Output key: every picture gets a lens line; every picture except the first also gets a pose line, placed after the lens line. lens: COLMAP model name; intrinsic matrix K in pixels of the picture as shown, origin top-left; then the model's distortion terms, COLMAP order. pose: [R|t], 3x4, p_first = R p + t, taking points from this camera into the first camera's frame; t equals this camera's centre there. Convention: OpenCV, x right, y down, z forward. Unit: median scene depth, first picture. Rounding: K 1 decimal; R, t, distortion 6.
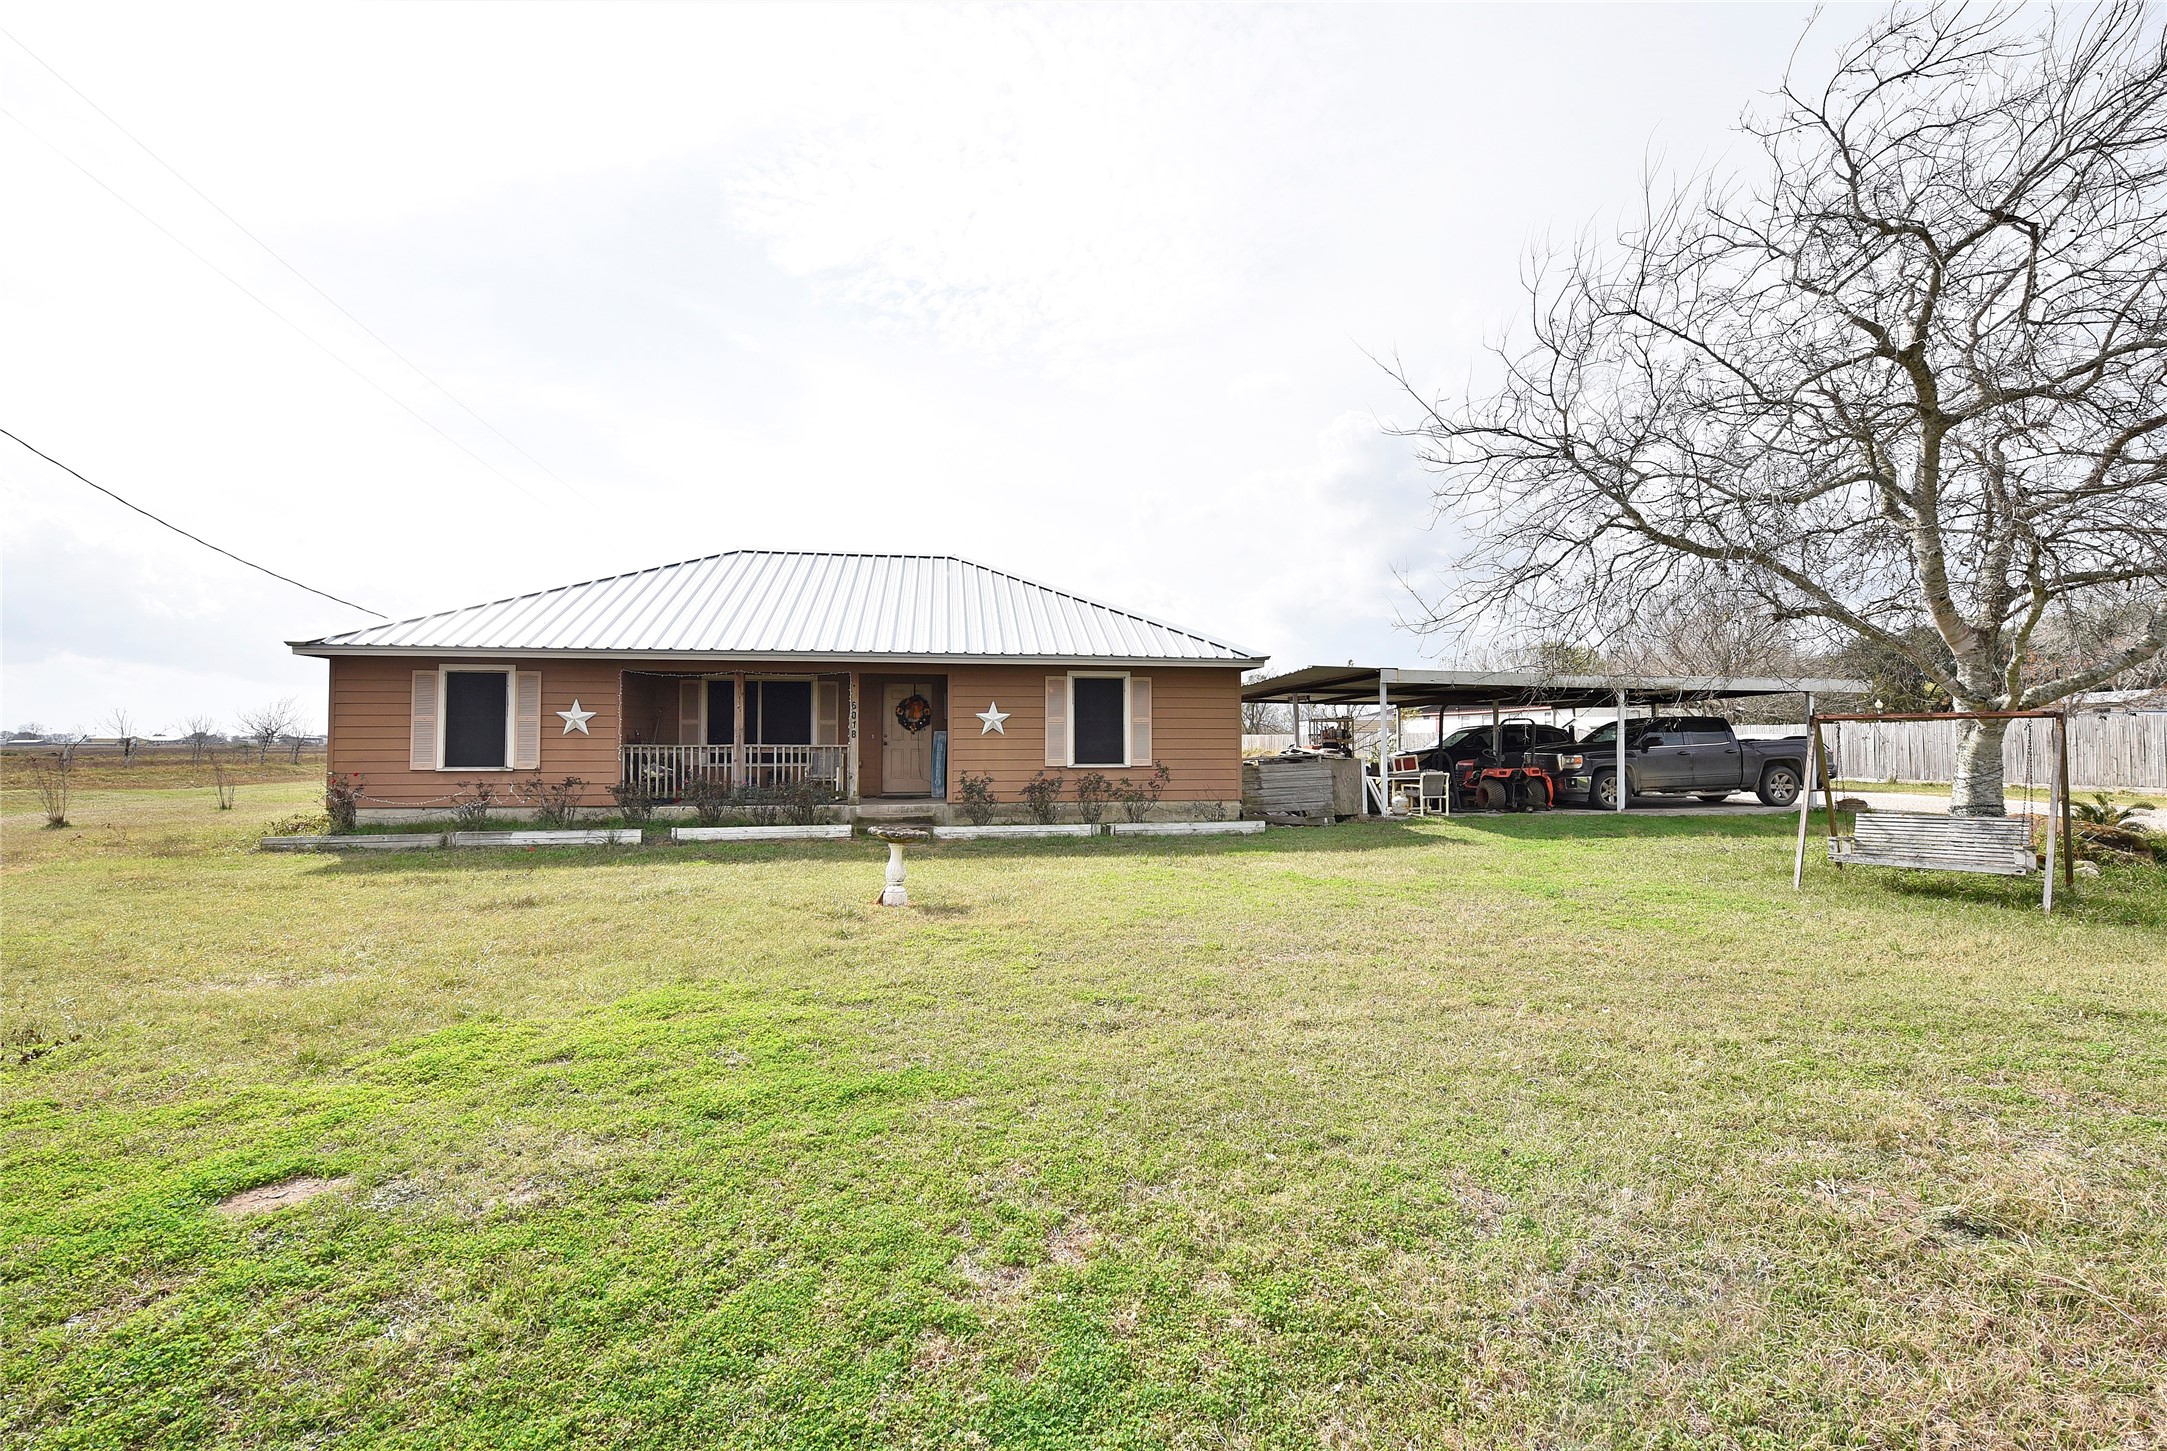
lens RADIAL K [[942.3, 0, 1078.1], [0, 942.3, 694.6], [0, 0, 1]] dist [-0.002276, -0.000095]
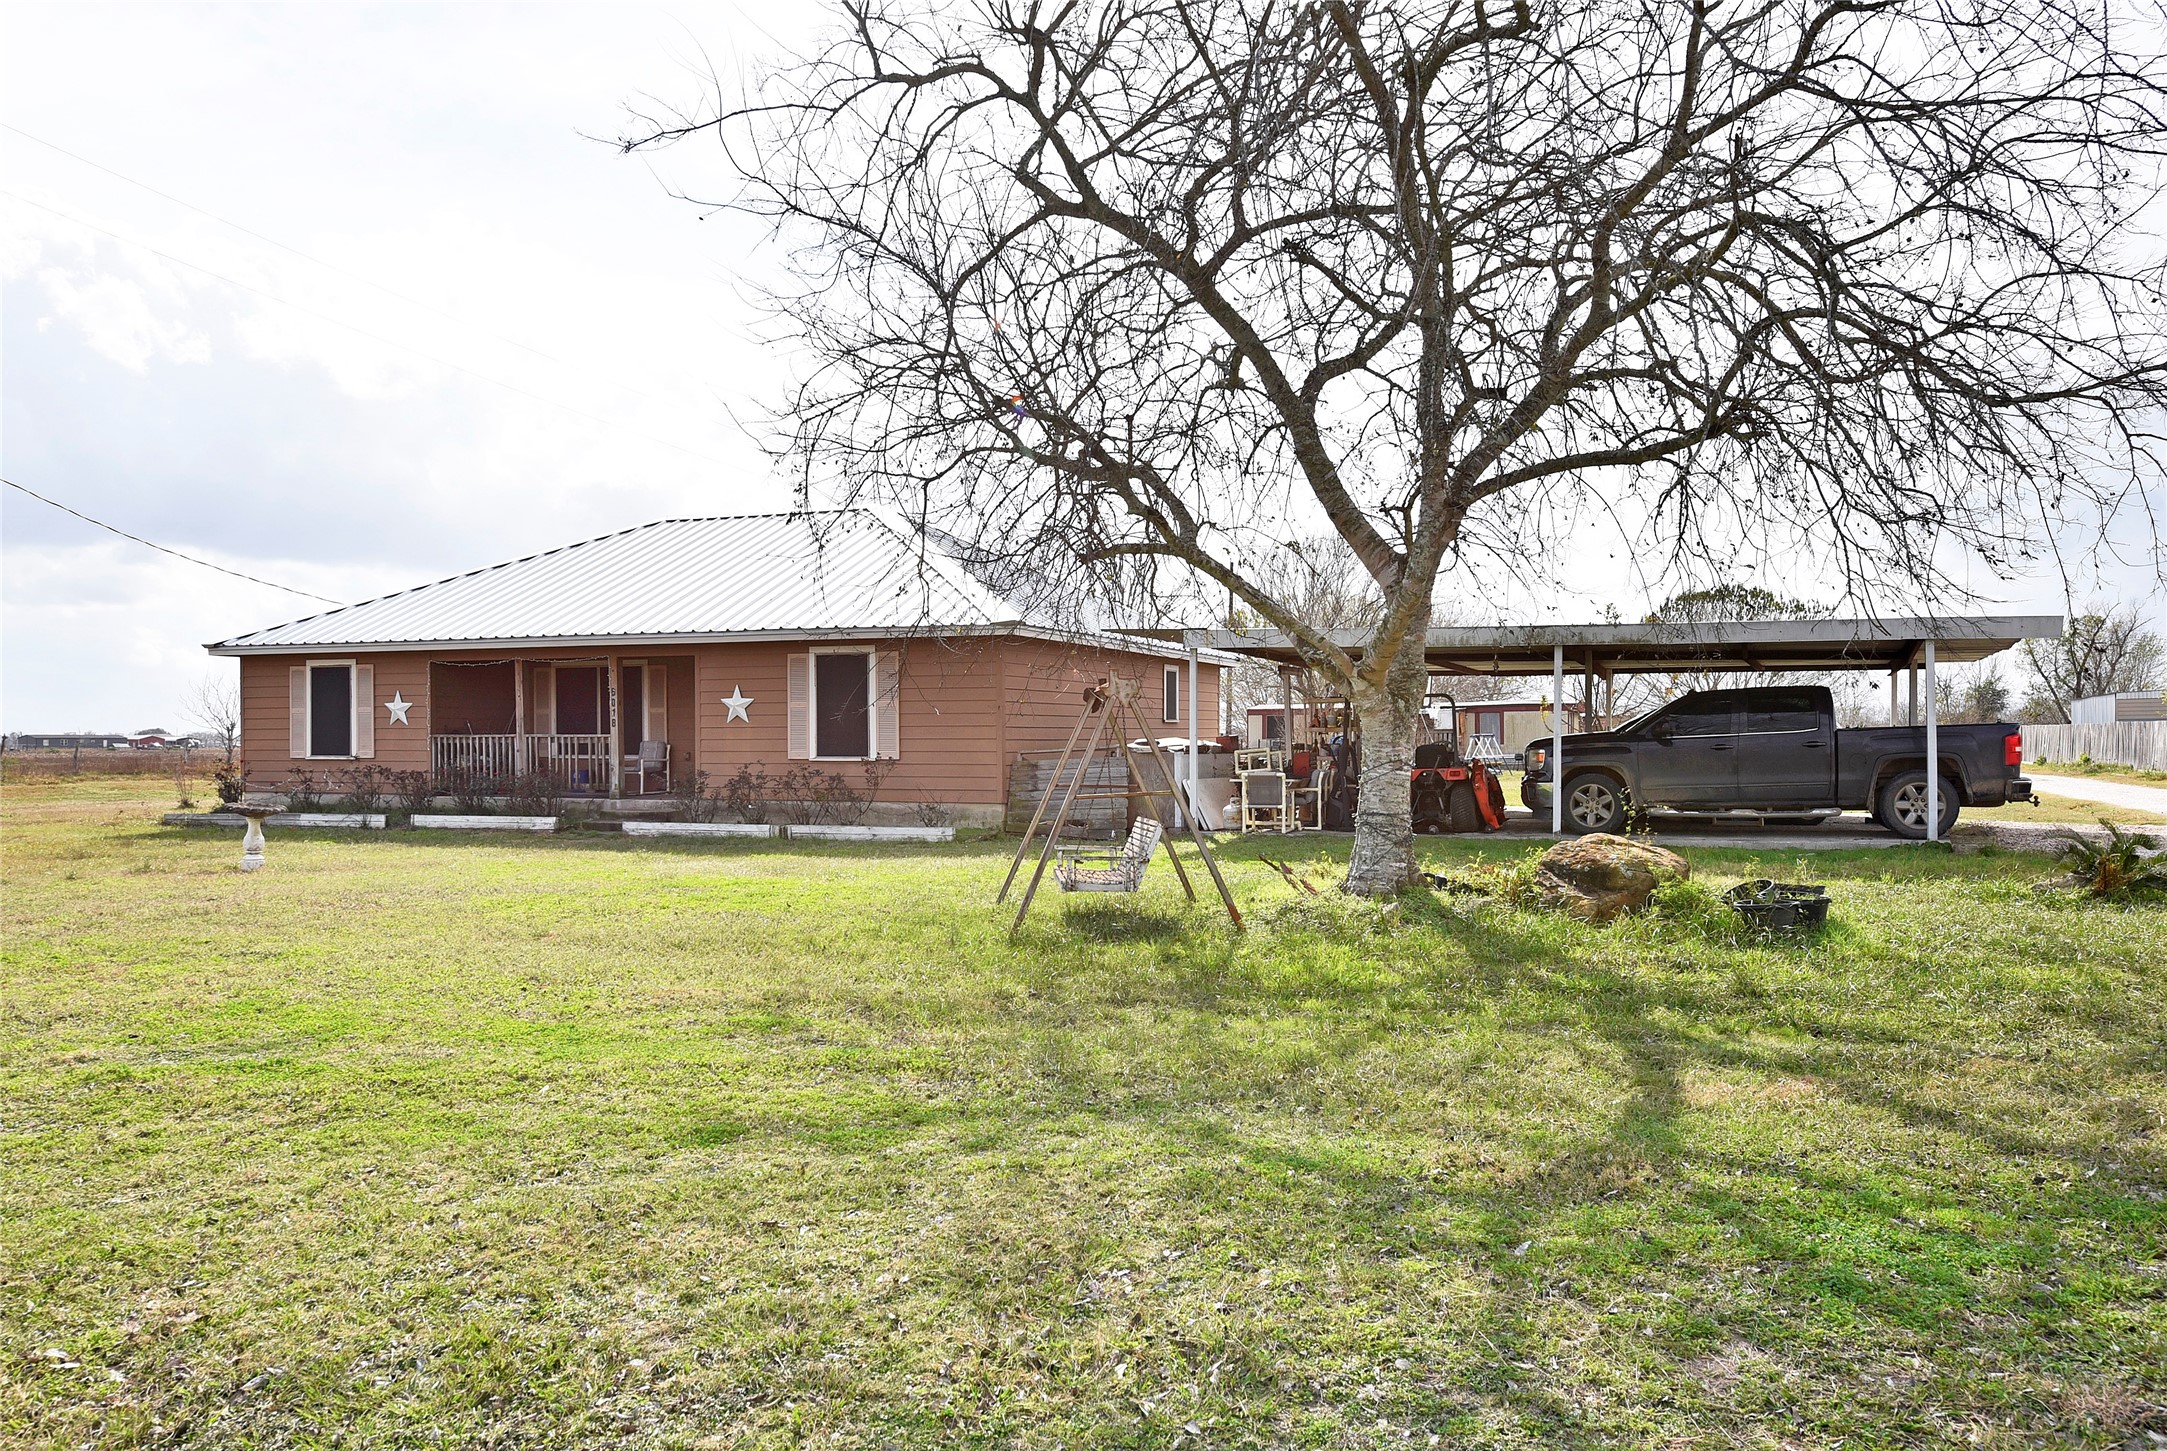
lens RADIAL K [[1470.0, 0, 1188.9], [0, 1470.0, 735.4], [0, 0, 1]] dist [0.004585, -0.001867]
pose [[0.879742, -0.002024, -0.475447, 0.974355], [0.024215, 0.998884, 0.040554, 0.009507], [0.474835, -0.047190, 0.878809, -0.007446]]
